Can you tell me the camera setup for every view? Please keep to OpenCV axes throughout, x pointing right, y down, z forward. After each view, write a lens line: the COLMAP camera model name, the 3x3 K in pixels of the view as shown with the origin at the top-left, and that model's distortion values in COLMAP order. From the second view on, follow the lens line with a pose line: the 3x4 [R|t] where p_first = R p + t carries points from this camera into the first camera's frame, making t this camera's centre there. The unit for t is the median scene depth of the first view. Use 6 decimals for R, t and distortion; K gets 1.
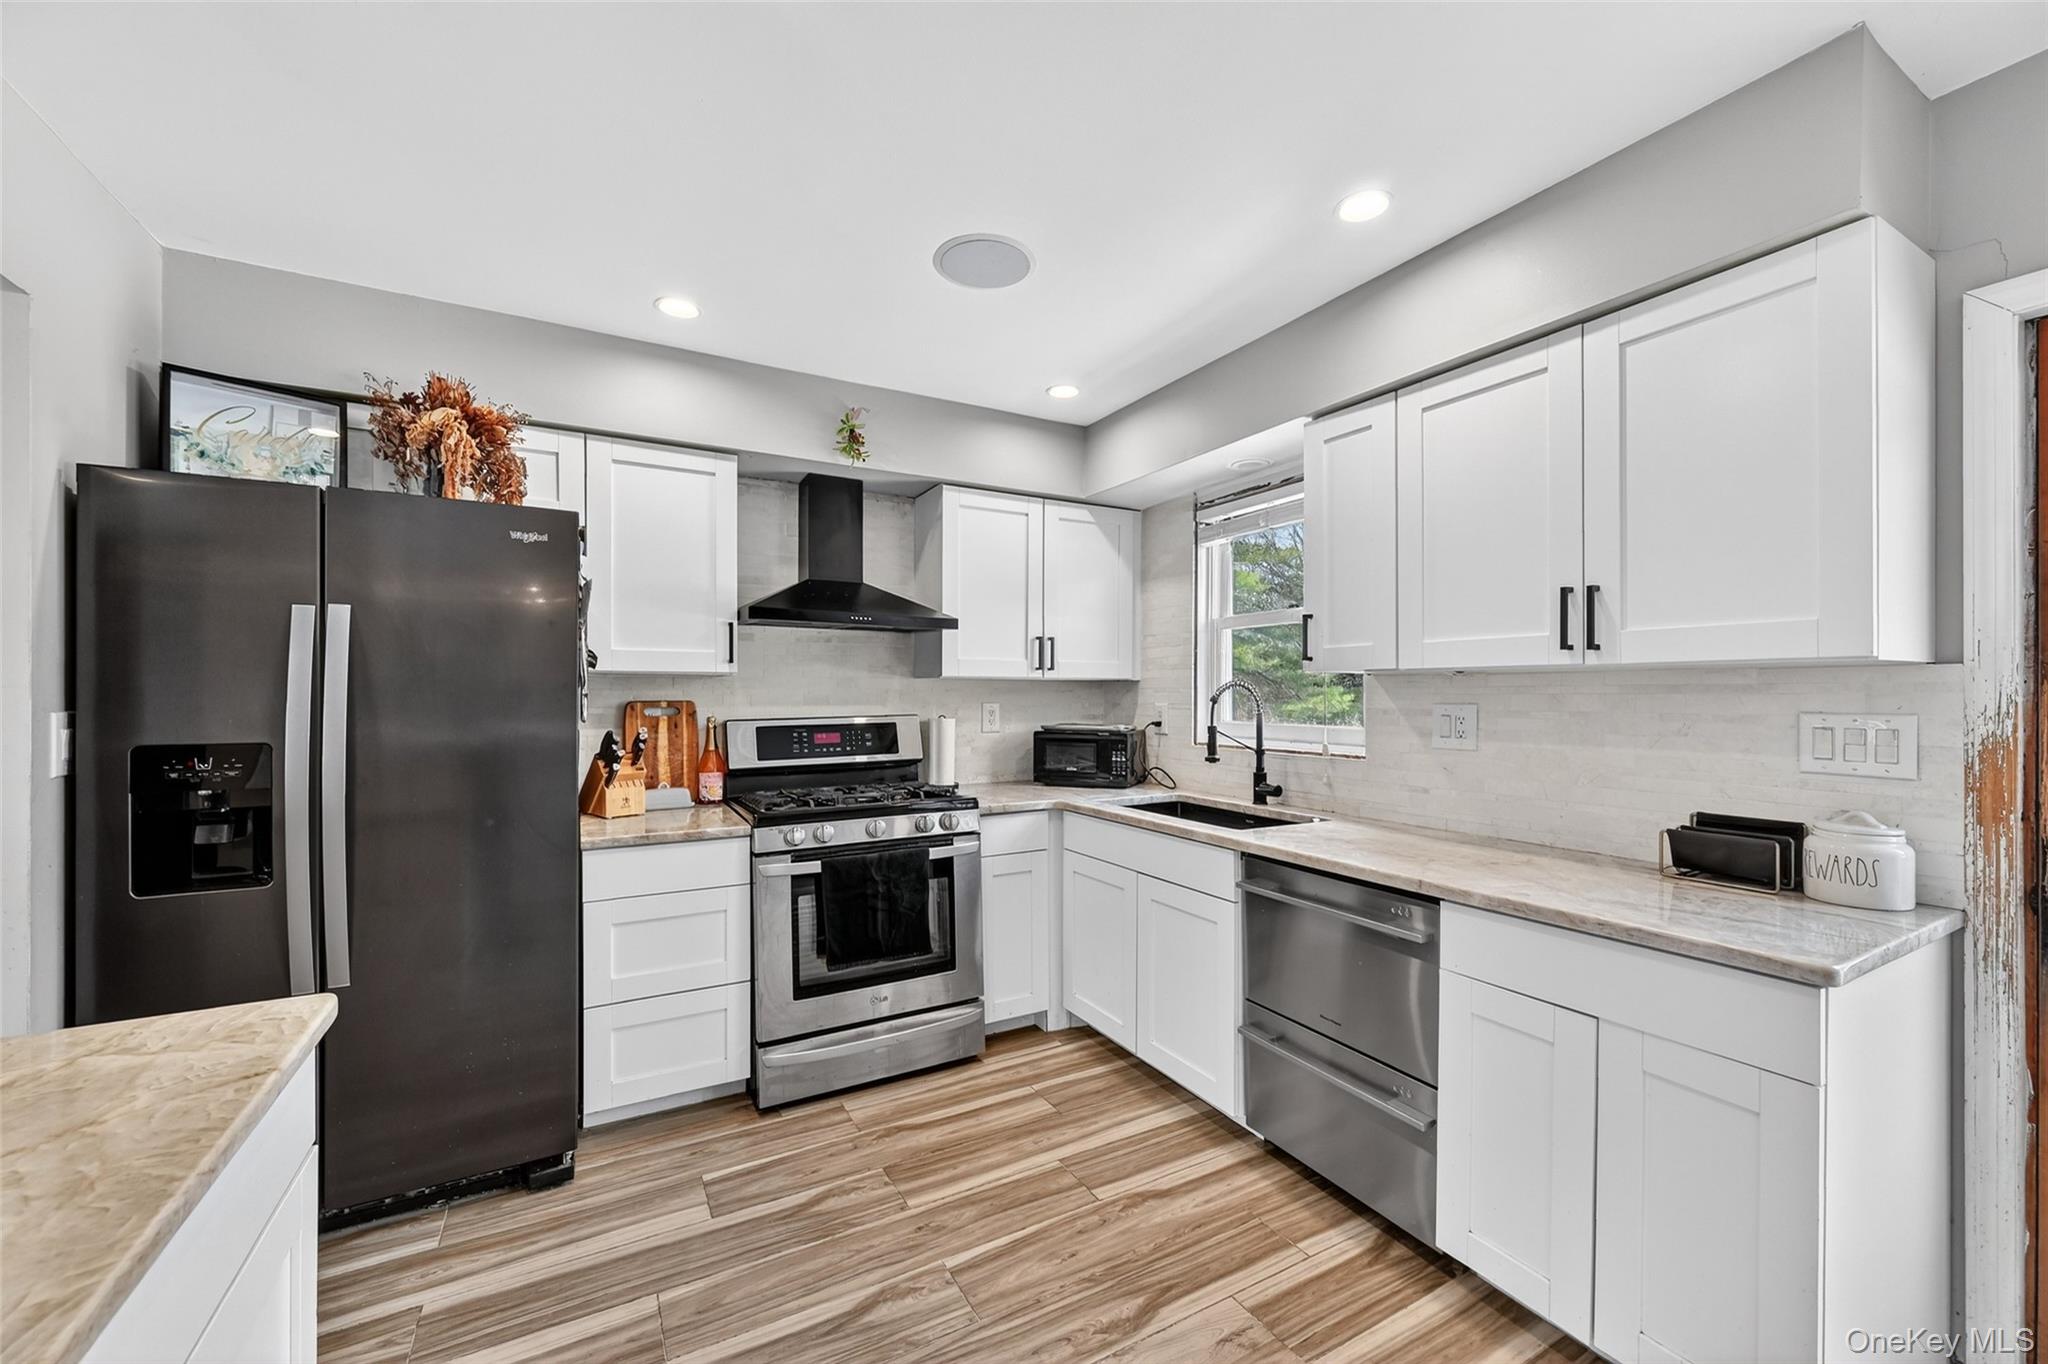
lens RADIAL K [[805.3, 0, 1034.5], [0, 805.3, 694.5], [0, 0, 1]] dist [0.000333, -0.000043]
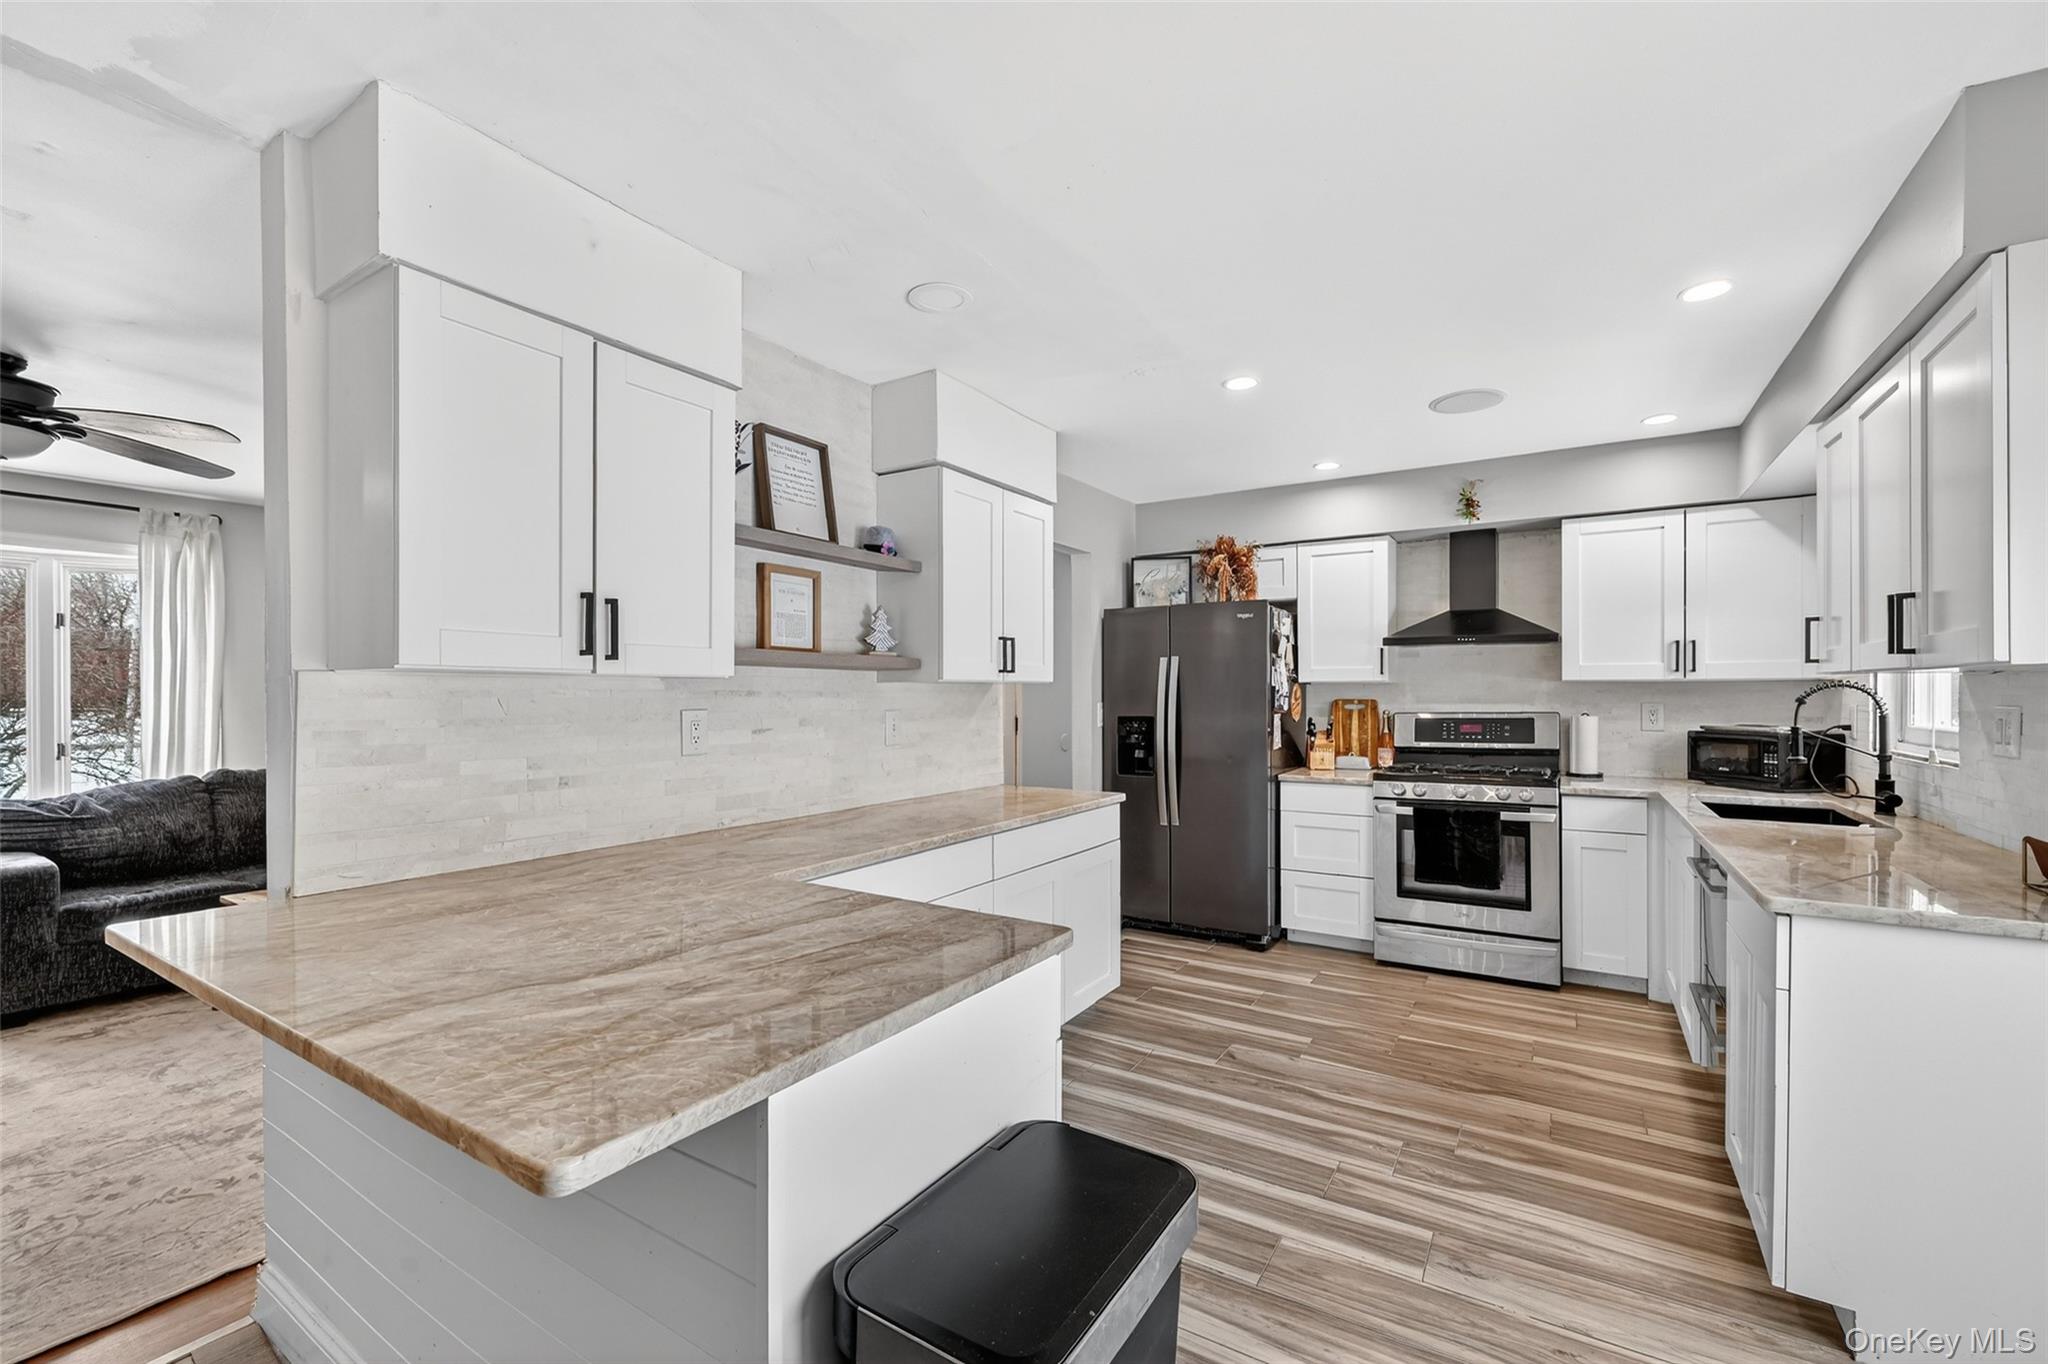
lens RADIAL K [[805.3, 0, 1027.1], [0, 805.3, 691.0], [0, 0, 1]] dist [0.000333, -0.000043]
pose [[0.477986, -0.005186, -0.878352, 0.621077], [0.001435, 0.999986, -0.005123, -0.001261], [0.878366, 0.001188, 0.477987, -0.299922]]
